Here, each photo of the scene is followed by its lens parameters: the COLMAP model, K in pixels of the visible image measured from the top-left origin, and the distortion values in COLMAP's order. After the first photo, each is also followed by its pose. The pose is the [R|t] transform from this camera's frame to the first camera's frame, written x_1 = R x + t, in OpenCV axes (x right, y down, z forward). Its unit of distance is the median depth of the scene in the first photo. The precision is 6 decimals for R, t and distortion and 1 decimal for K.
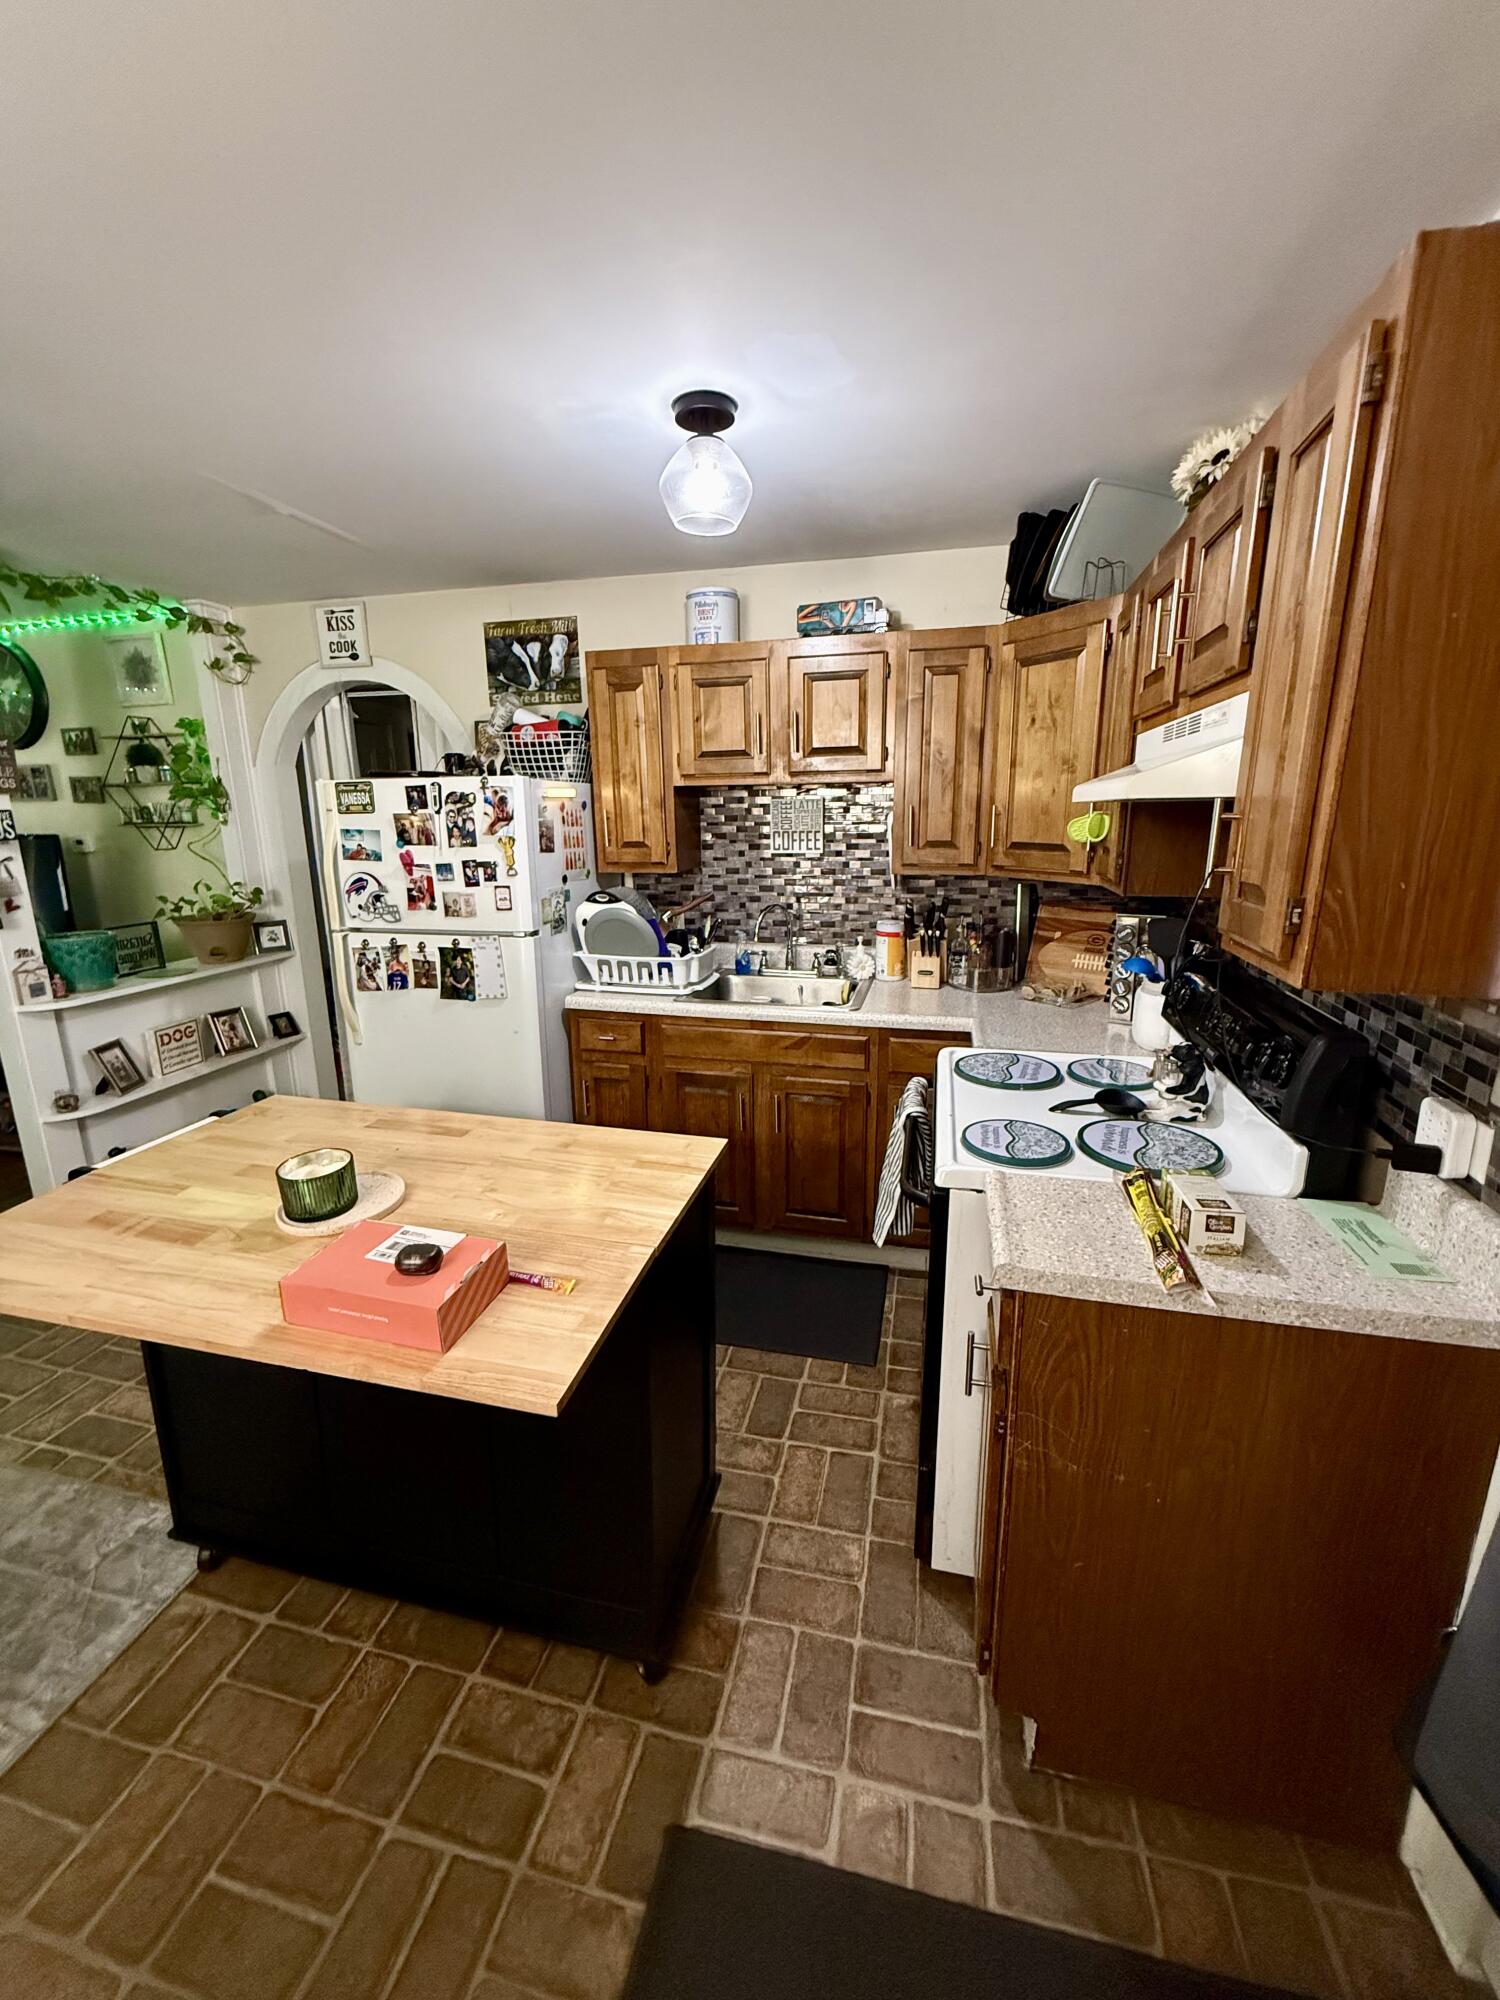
lens RADIAL K [[797.4, 0, 750.6], [0, 797.4, 991.3], [0, 0, 1]] dist [0.001036, 0.000197]
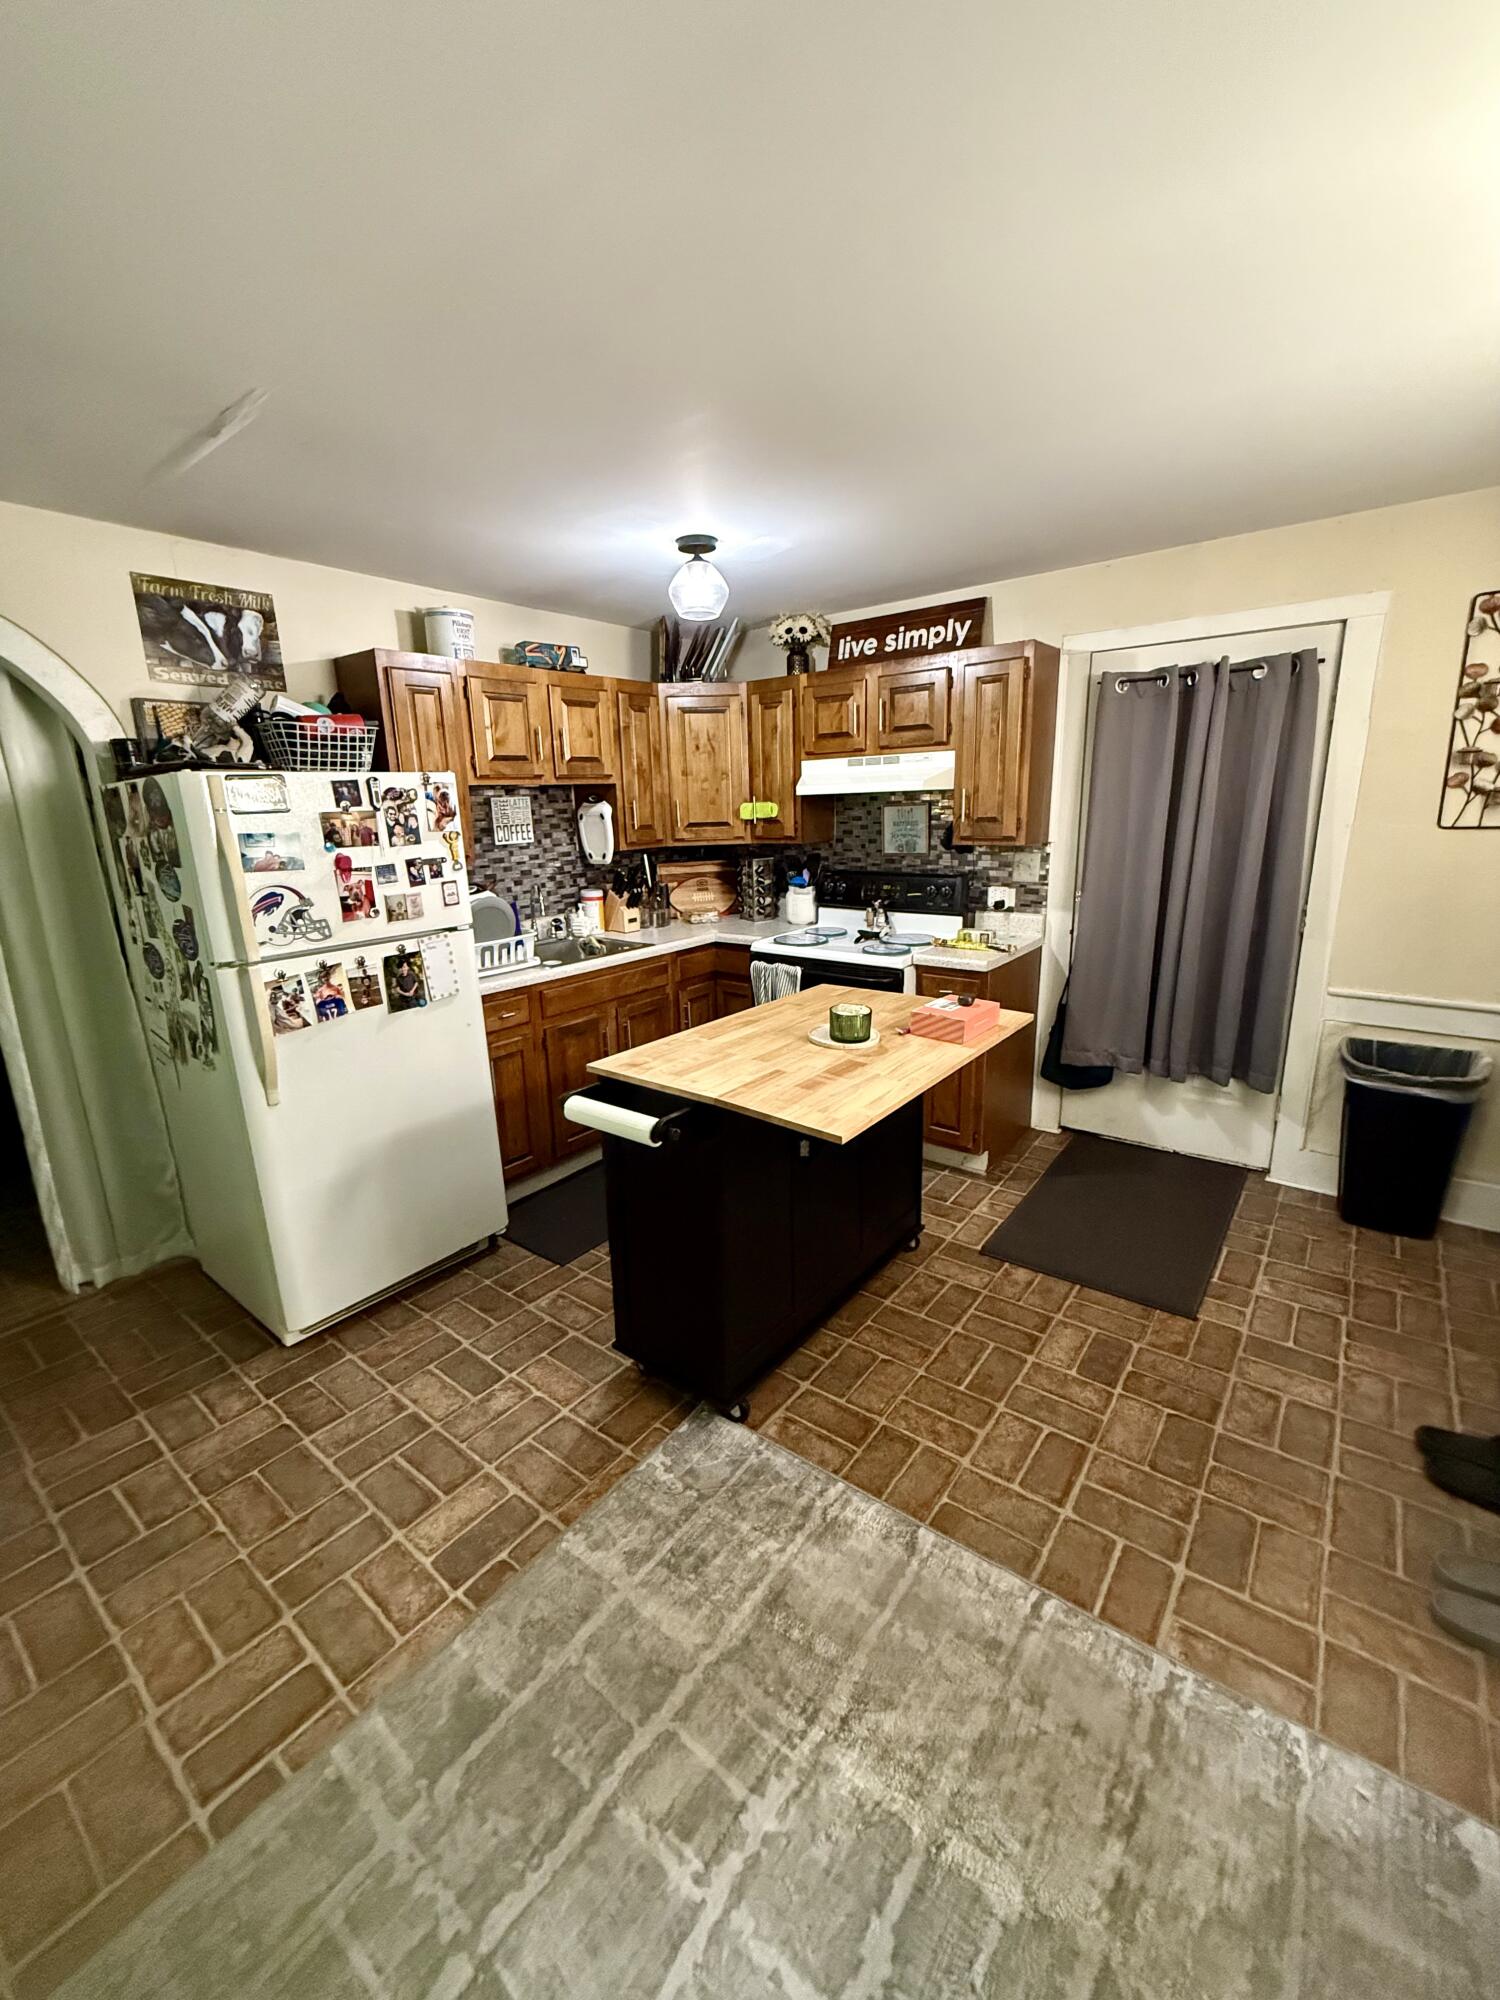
lens RADIAL K [[797.4, 0, 750.6], [0, 797.4, 991.3], [0, 0, 1]] dist [0.001036, 0.000197]
pose [[0.410615, -0.216248, 0.885795, -1.055621], [0.229221, 0.964753, 0.129267, -0.039674], [-0.882526, 0.149964, 0.445711, 0.228849]]
